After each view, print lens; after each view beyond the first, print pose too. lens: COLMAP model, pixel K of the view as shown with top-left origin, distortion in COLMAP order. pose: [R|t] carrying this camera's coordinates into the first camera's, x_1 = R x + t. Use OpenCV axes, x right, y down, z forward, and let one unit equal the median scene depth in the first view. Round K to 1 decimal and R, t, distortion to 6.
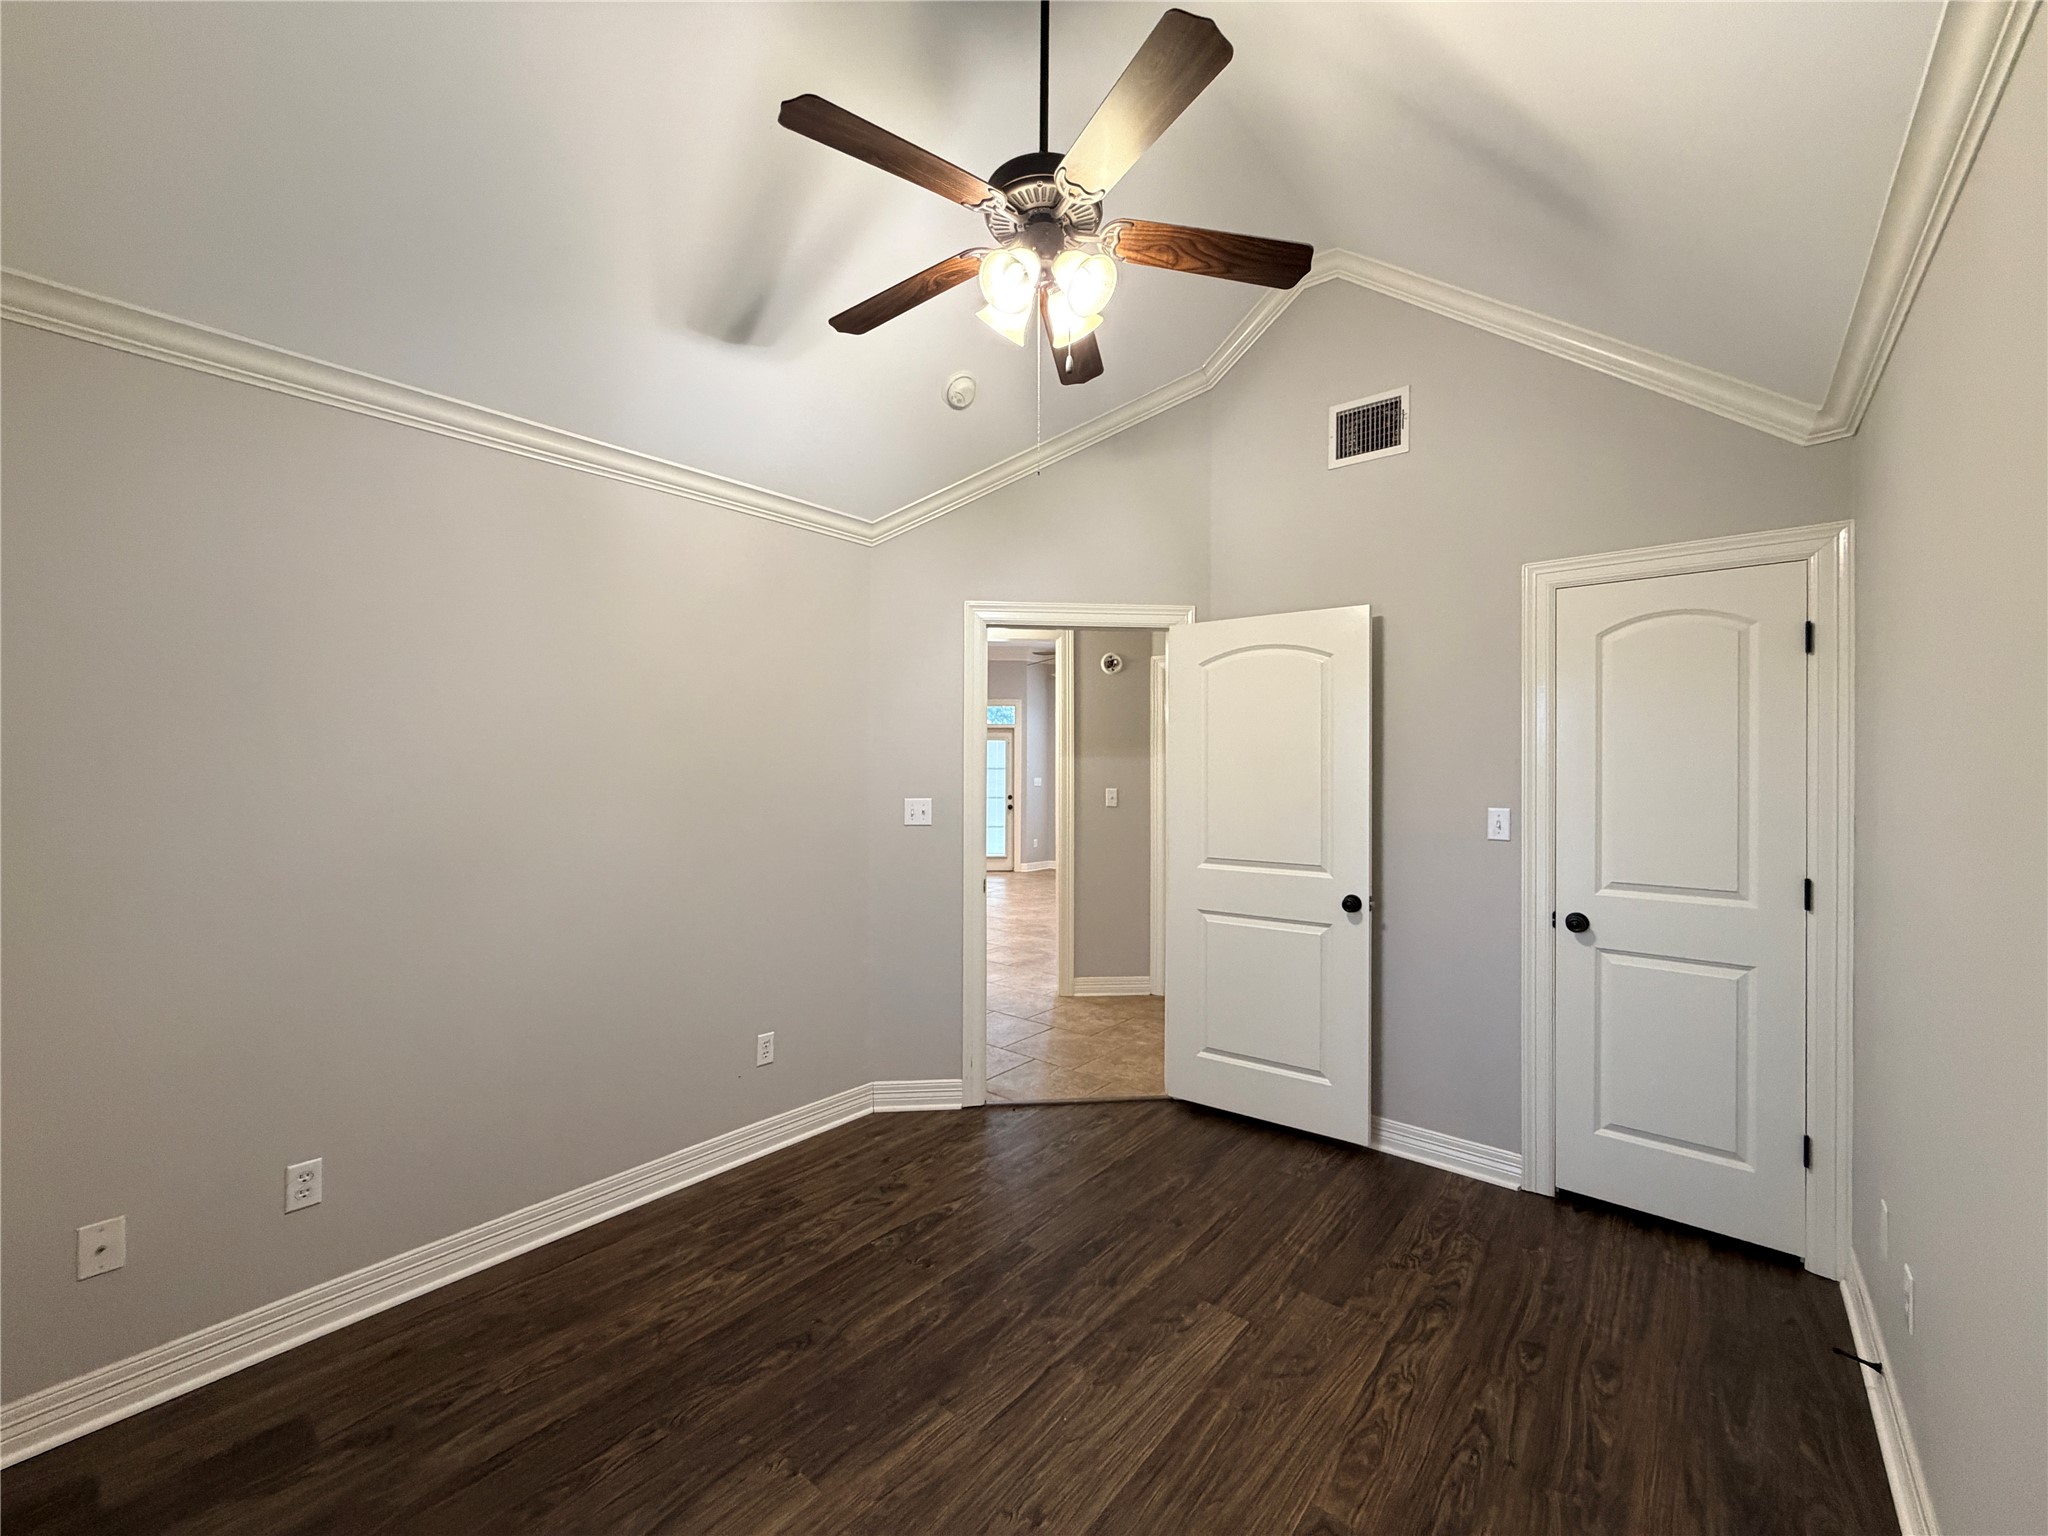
lens RADIAL K [[815.2, 0, 1024.6], [0, 815.2, 767.1], [0, 0, 1]] dist [0.000193, -0.000094]
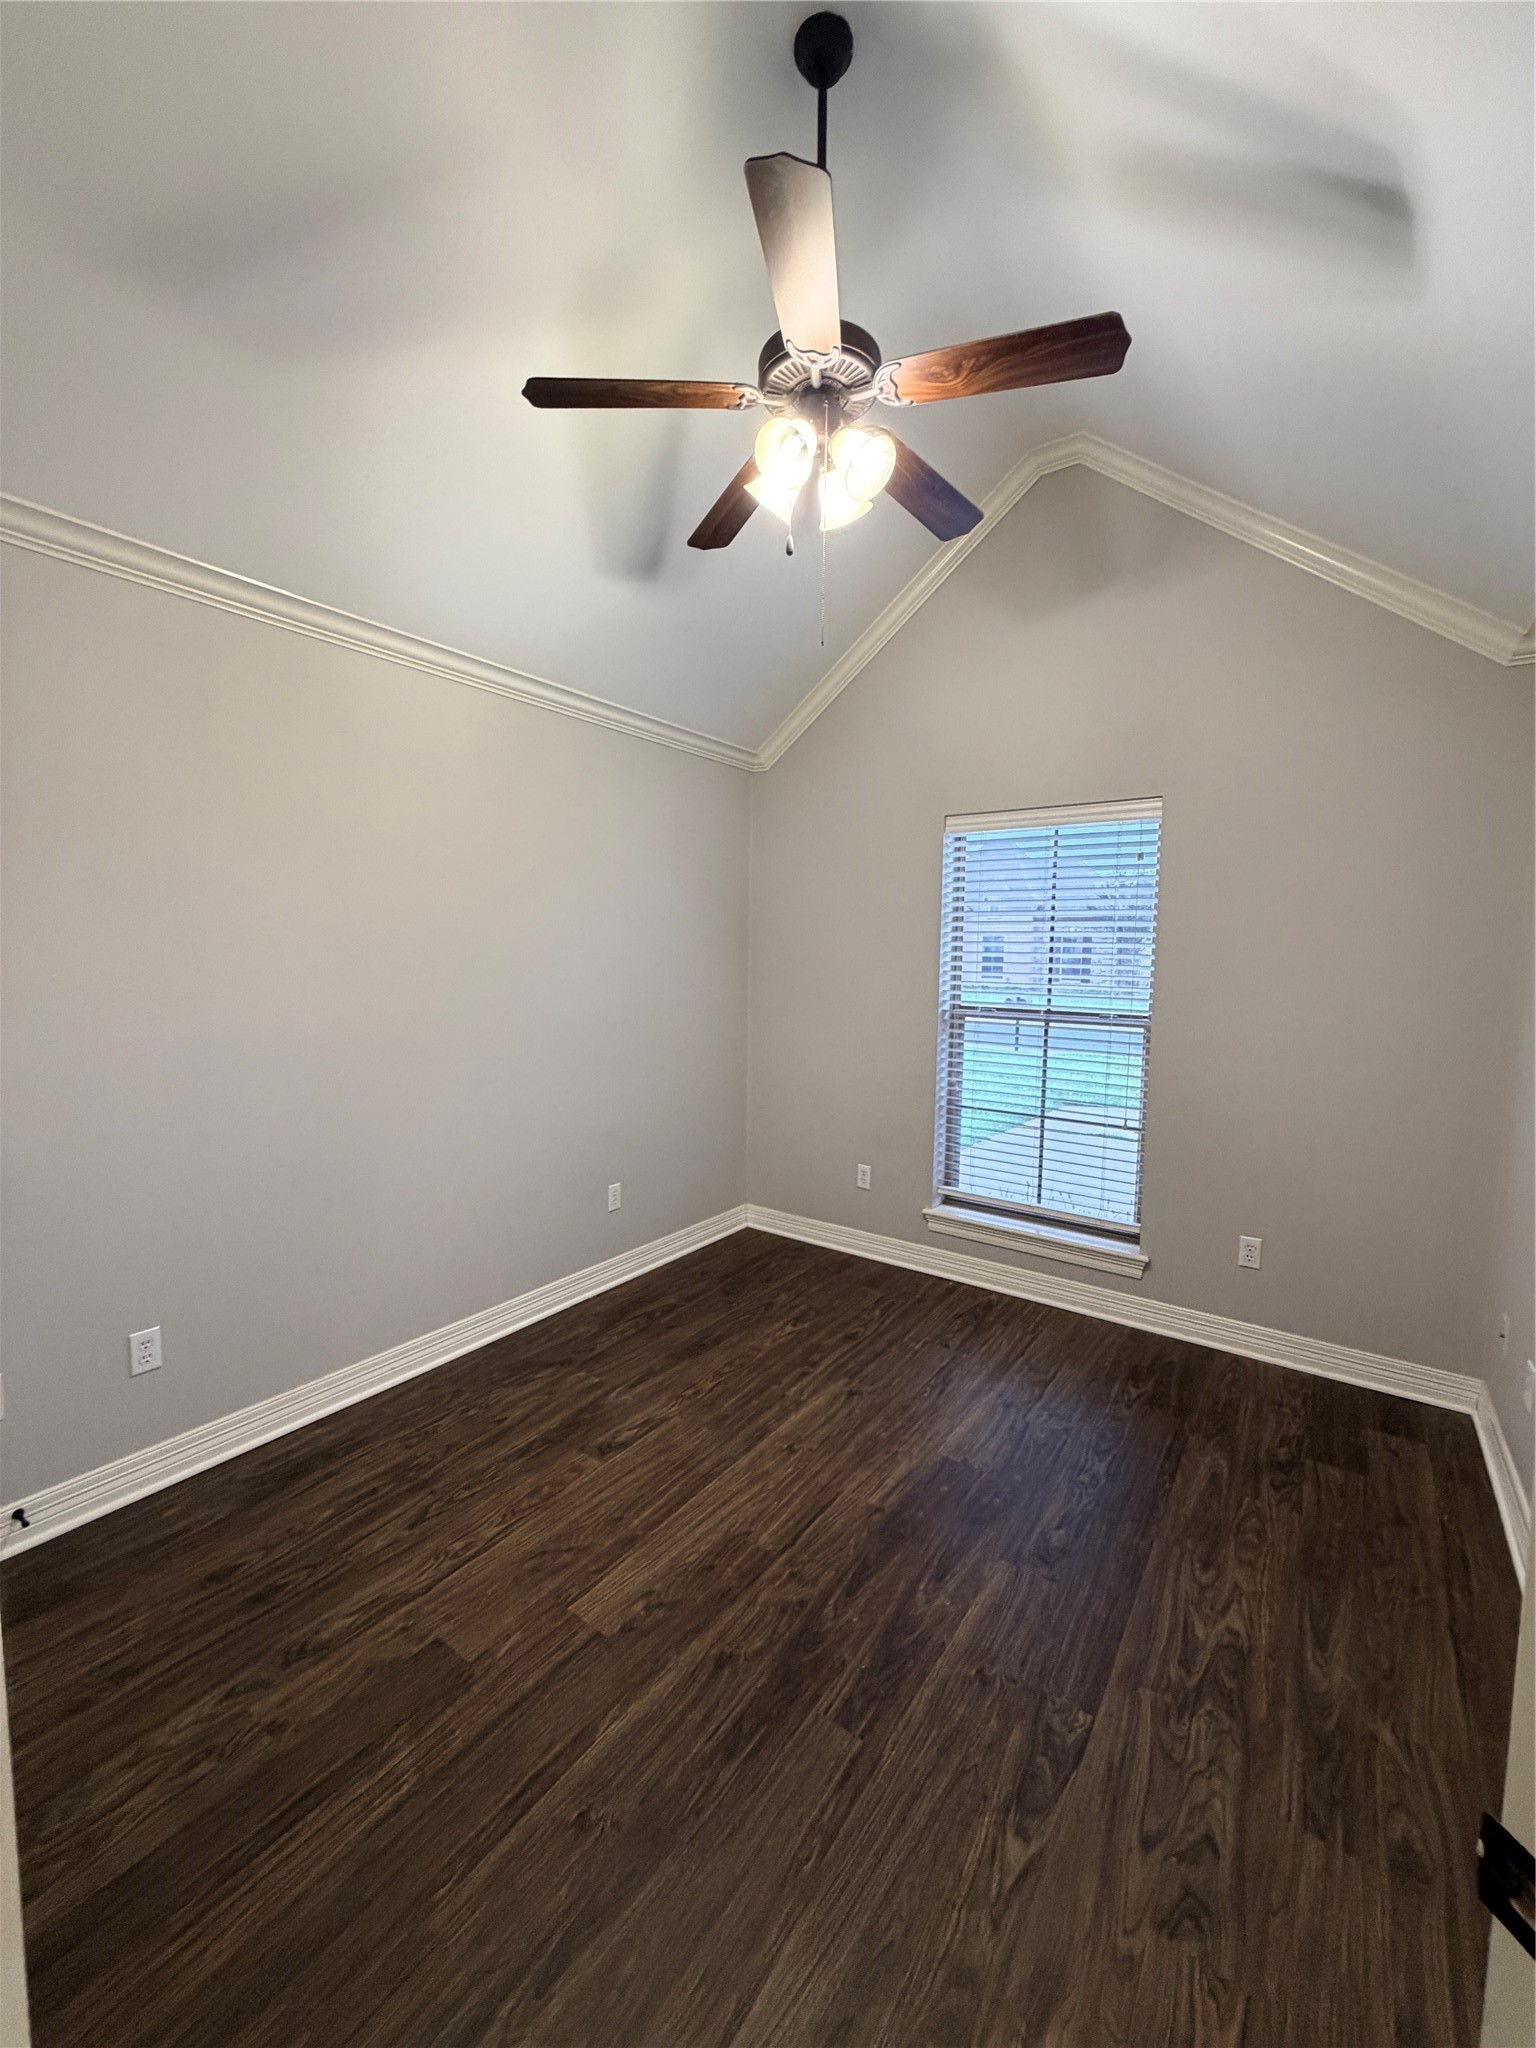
lens RADIAL K [[815.2, 0, 768.7], [0, 815.2, 1026.1], [0, 0, 1]] dist [0.000193, -0.000094]
pose [[-0.996620, -0.007513, -0.081808, 0.141228], [-0.014959, 0.995757, 0.090796, -0.009972], [0.080779, 0.091712, -0.992504, 1.843287]]
